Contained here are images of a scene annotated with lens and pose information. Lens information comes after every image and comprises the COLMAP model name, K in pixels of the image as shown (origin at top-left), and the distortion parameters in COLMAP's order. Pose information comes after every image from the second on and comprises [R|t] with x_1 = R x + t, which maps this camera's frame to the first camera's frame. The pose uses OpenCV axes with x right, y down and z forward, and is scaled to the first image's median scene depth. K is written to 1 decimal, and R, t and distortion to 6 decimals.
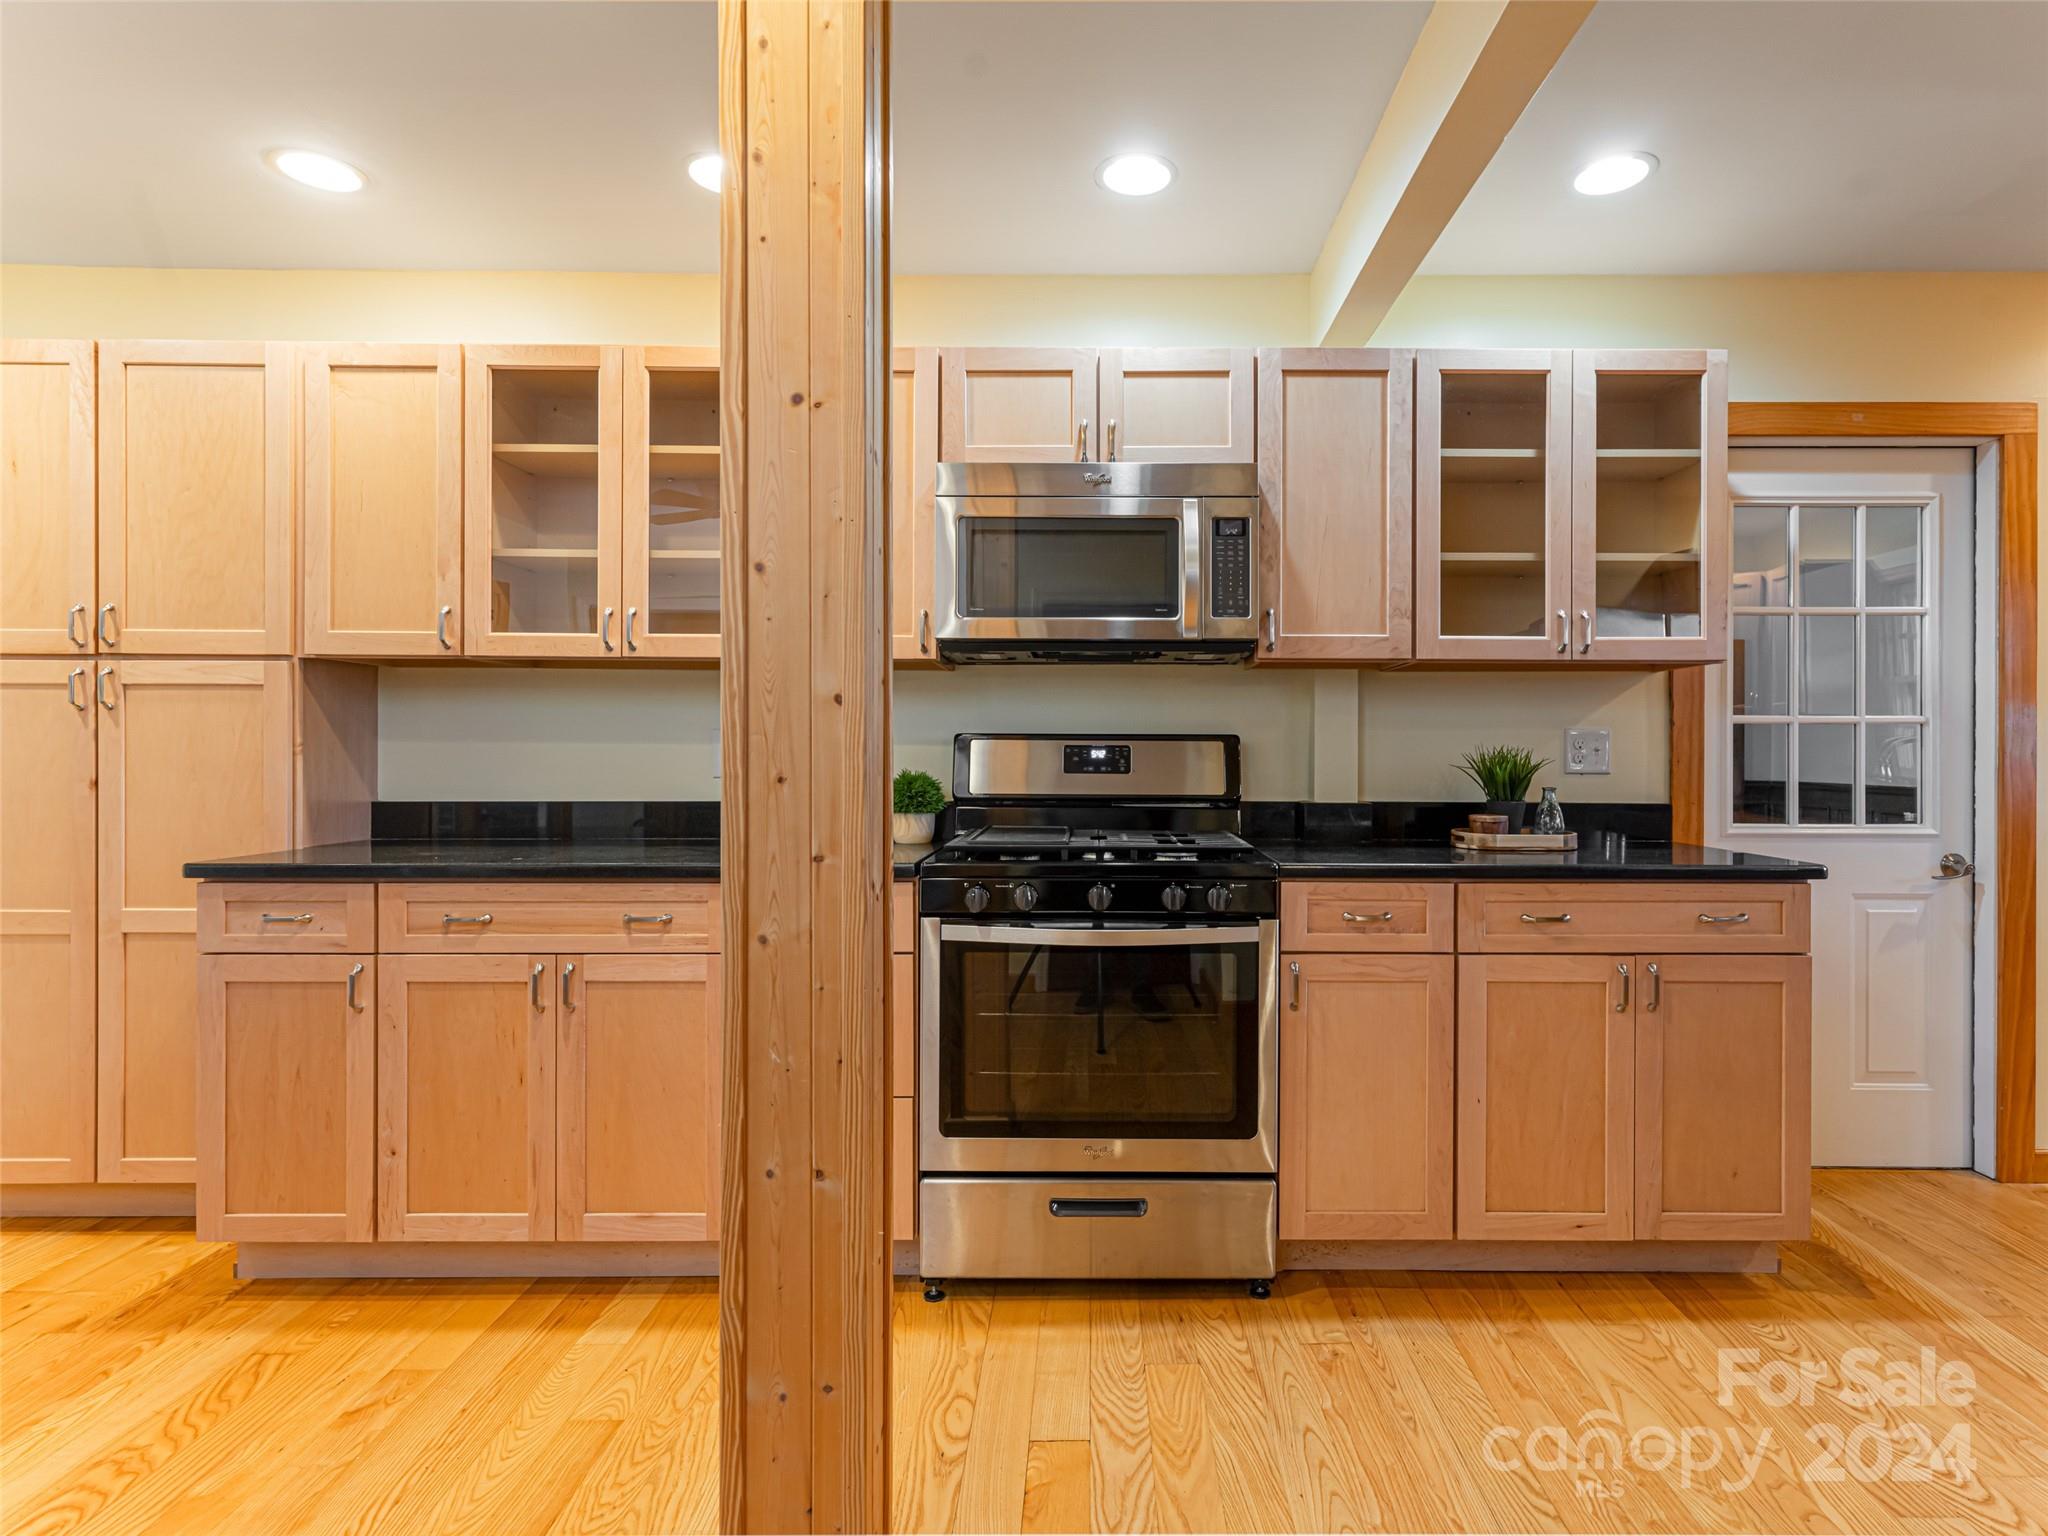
lens RADIAL K [[1031.1, 0, 1095.5], [0, 1031.1, 754.9], [0, 0, 1]] dist [0.006310, 0.000283]
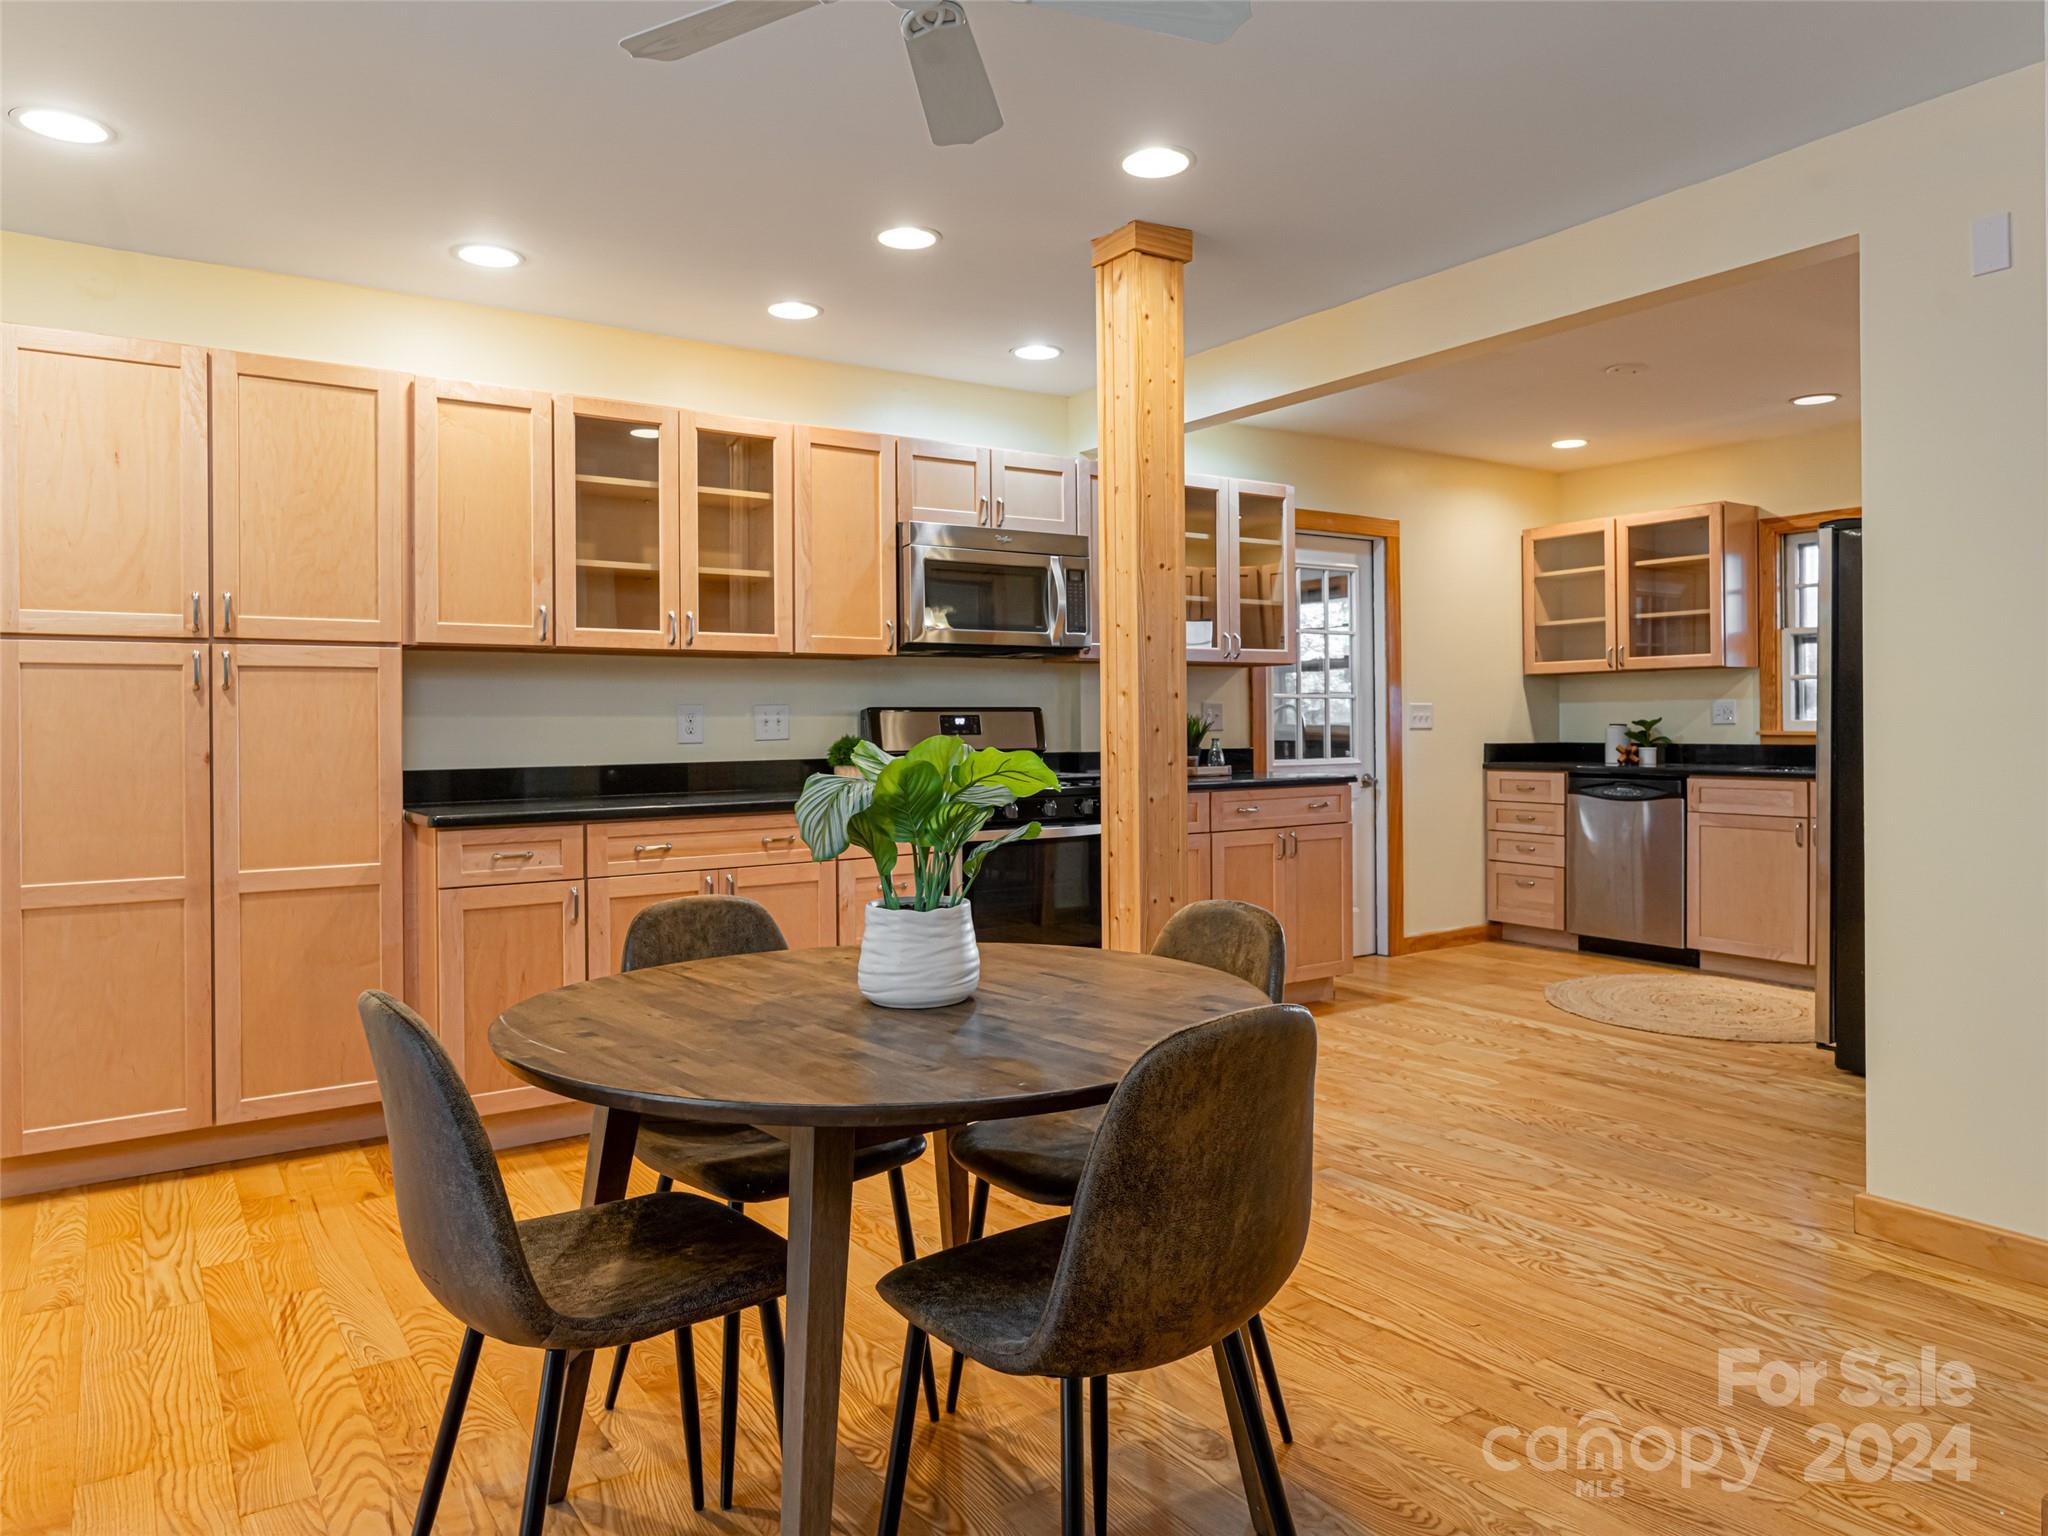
lens RADIAL K [[1238.7, 0, 1023.0], [0, 1238.7, 722.9], [0, 0, 1]] dist [0.000615, 0.000645]
pose [[0.845060, -0.010951, 0.534559, -0.930392], [0.011303, 0.999933, 0.002616, -0.002291], [-0.534551, 0.003832, 0.845127, -0.542792]]
